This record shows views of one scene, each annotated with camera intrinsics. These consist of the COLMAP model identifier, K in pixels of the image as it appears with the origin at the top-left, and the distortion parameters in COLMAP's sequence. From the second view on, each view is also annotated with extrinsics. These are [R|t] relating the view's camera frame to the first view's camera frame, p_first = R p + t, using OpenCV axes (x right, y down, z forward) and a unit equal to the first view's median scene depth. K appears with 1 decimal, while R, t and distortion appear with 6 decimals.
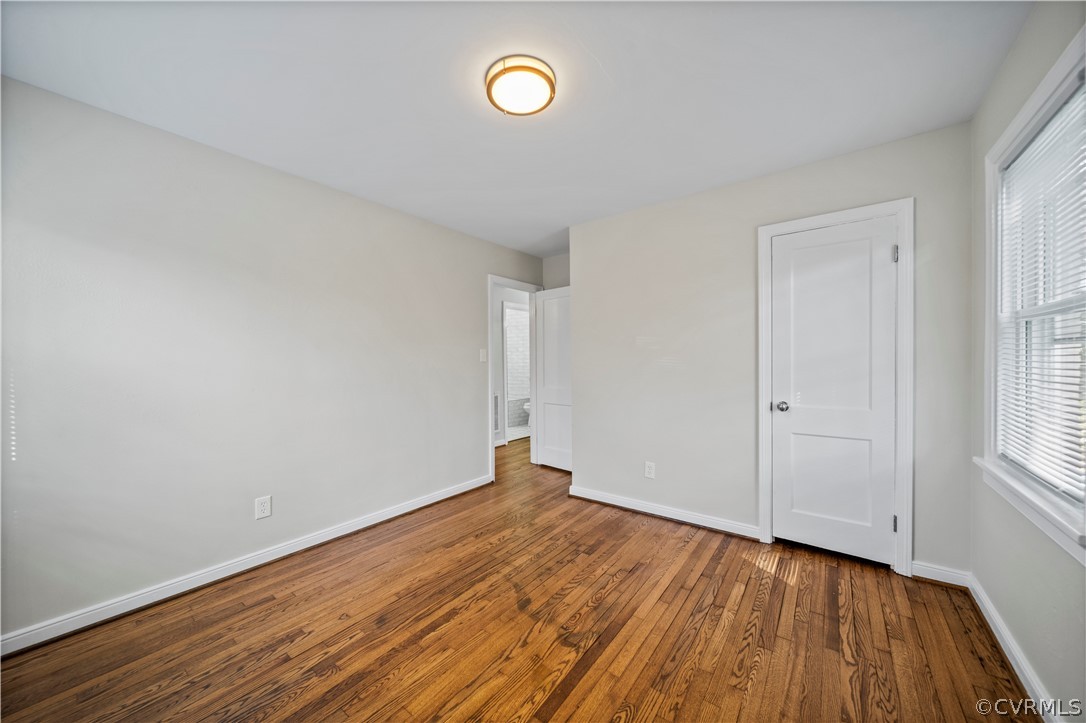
lens RADIAL K [[390.4, 0, 543.8], [0, 390.4, 361.8], [0, 0, 1]] dist [-0.000577, 0.000044]
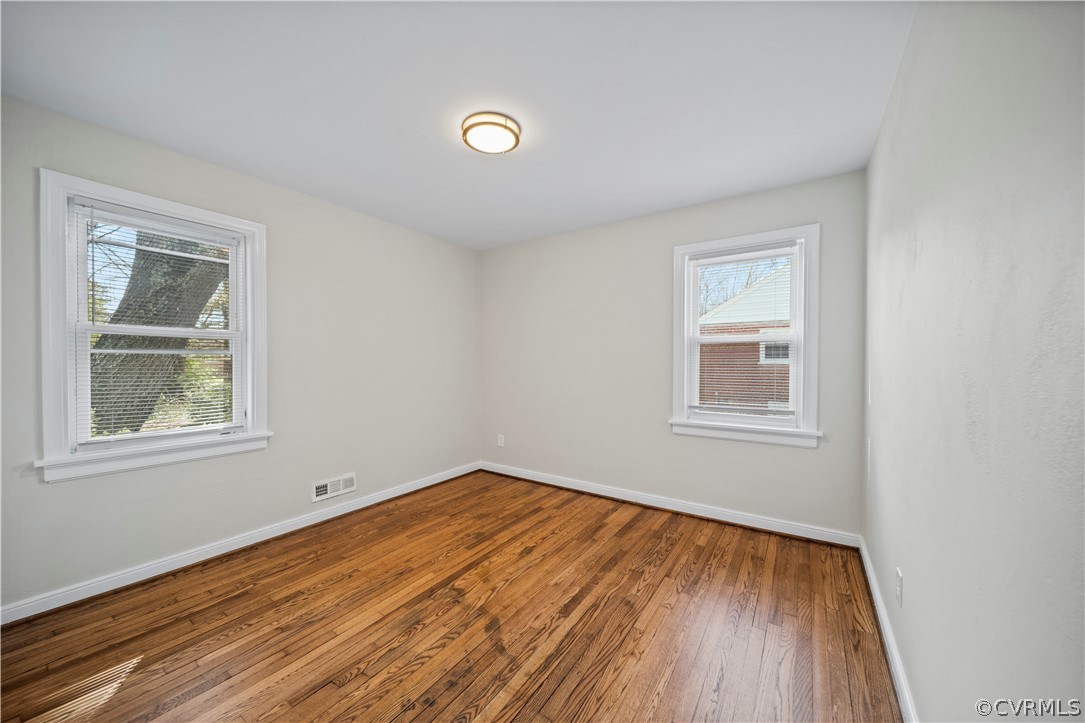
lens RADIAL K [[390.1, 0, 538.6], [0, 390.1, 362.5], [0, 0, 1]] dist [-0.000577, 0.000044]
pose [[-0.999191, 0.009284, -0.039130, -0.134723], [0.008864, 0.999901, 0.010890, -0.008313], [0.039227, 0.010534, -0.999175, 2.012143]]
